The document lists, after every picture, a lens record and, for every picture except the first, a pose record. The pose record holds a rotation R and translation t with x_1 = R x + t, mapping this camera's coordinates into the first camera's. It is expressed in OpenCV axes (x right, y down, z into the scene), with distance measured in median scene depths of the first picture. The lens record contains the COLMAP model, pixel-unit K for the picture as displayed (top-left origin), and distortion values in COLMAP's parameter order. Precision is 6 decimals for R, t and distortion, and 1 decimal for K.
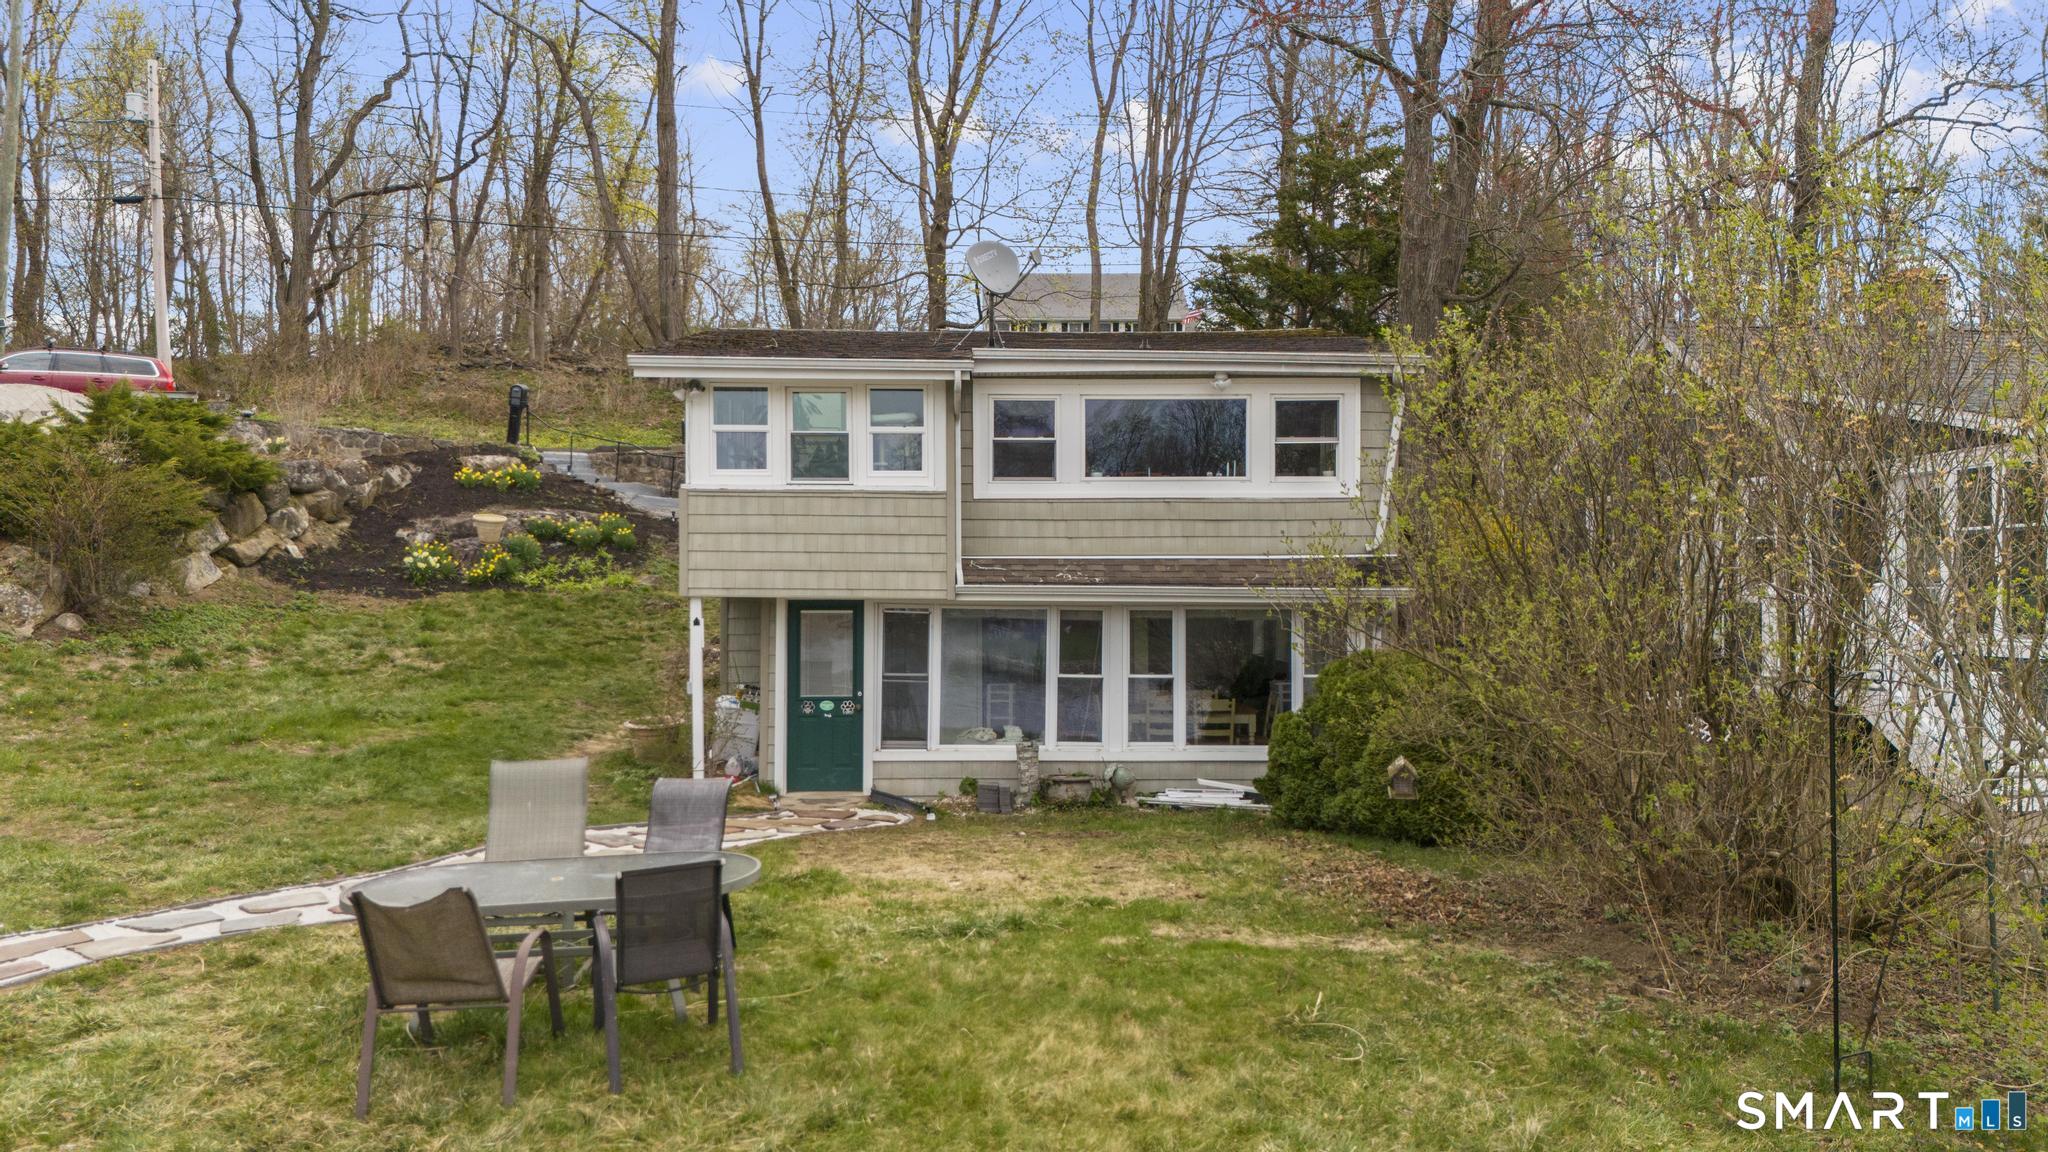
lens RADIAL K [[1511.0, 0, 1024.0], [0, 1511.0, 576.0], [0, 0, 1]] dist [0.103142, -0.110922]
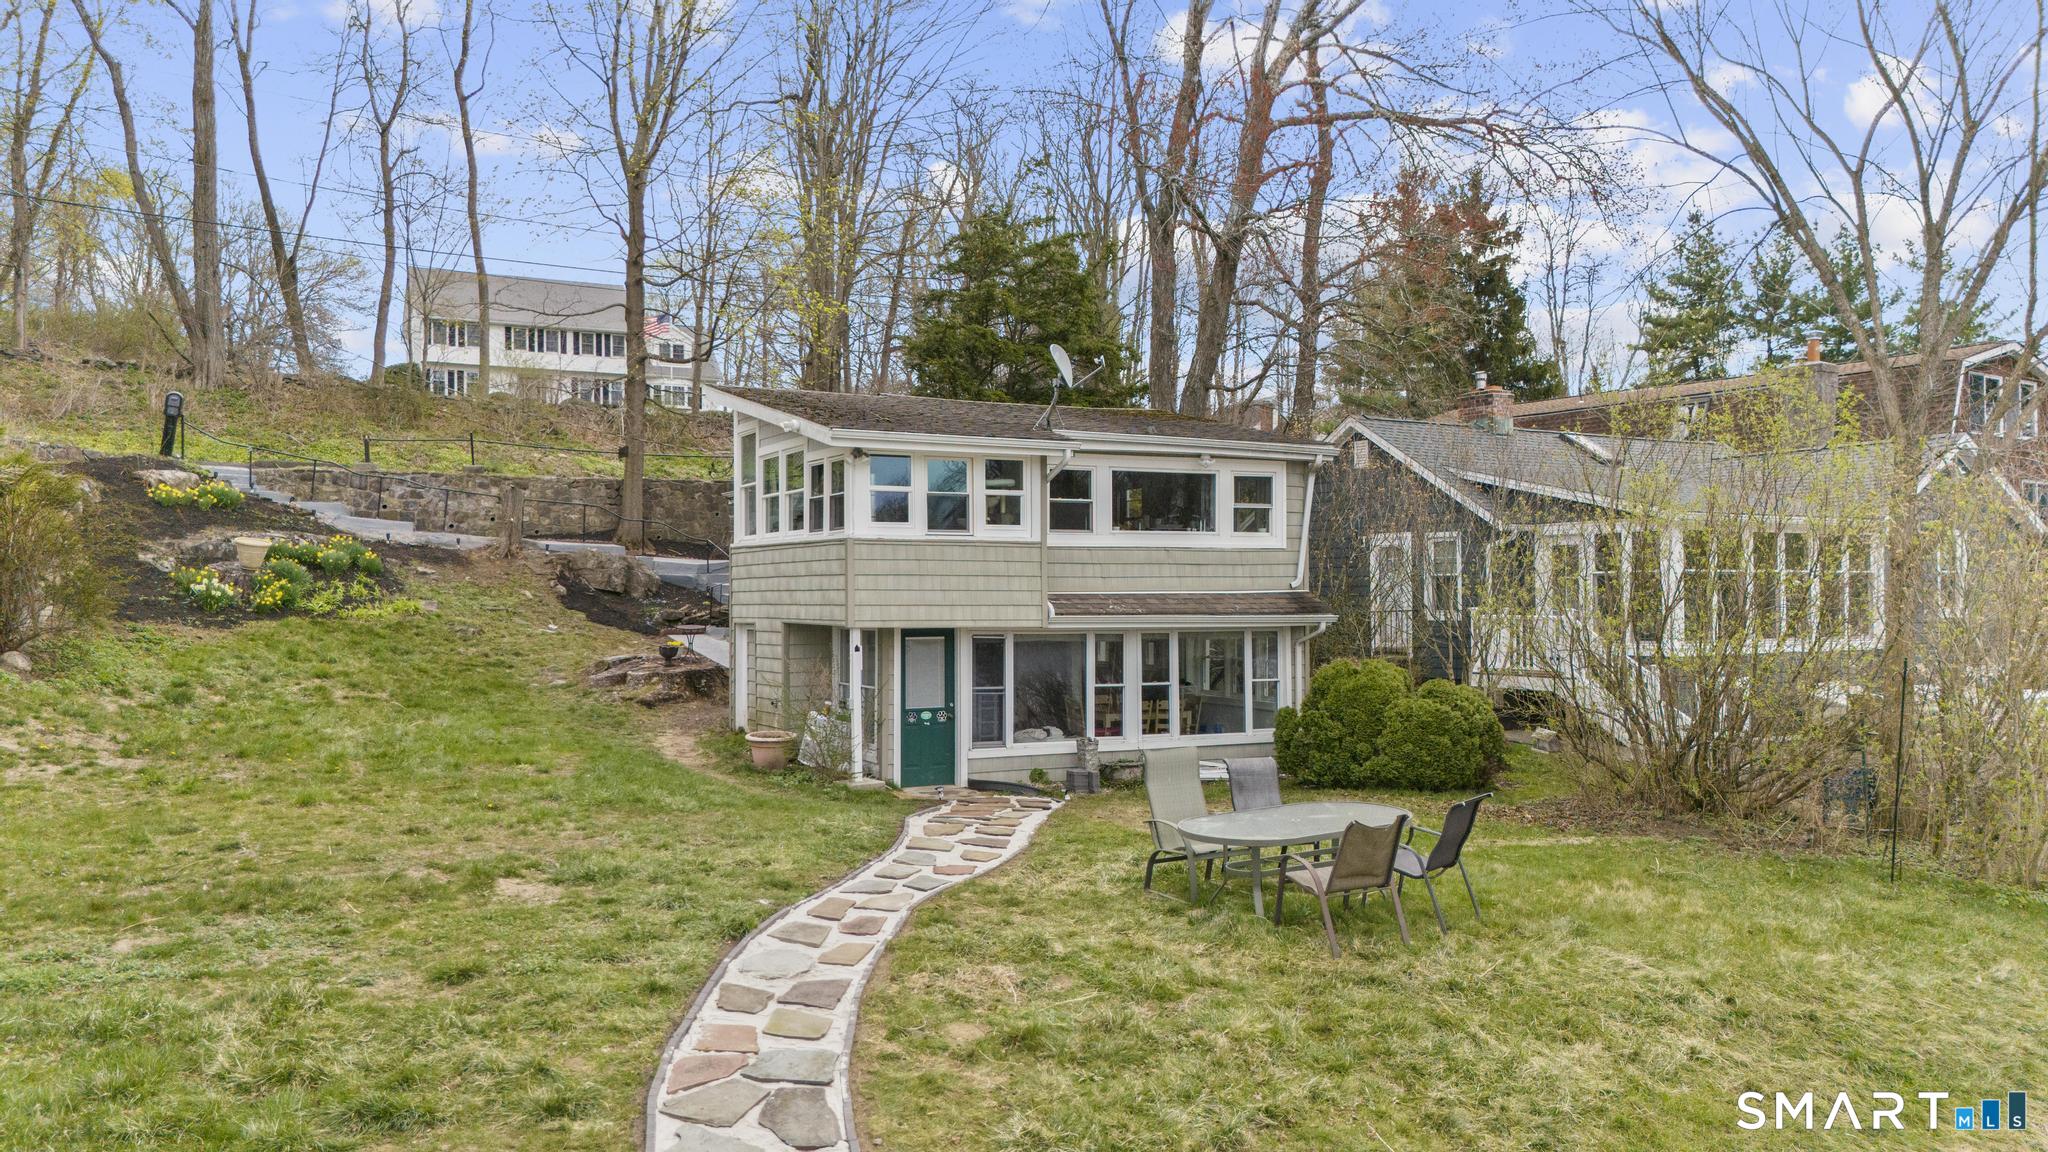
lens RADIAL K [[1511.0, 0, 1024.0], [0, 1511.0, 576.0], [0, 0, 1]] dist [0.103142, -0.110922]
pose [[0.903439, 0.001352, 0.428715, -0.579982], [0.000916, 0.999987, -0.005083, -0.020114], [-0.428716, 0.004985, 0.903425, -0.131573]]
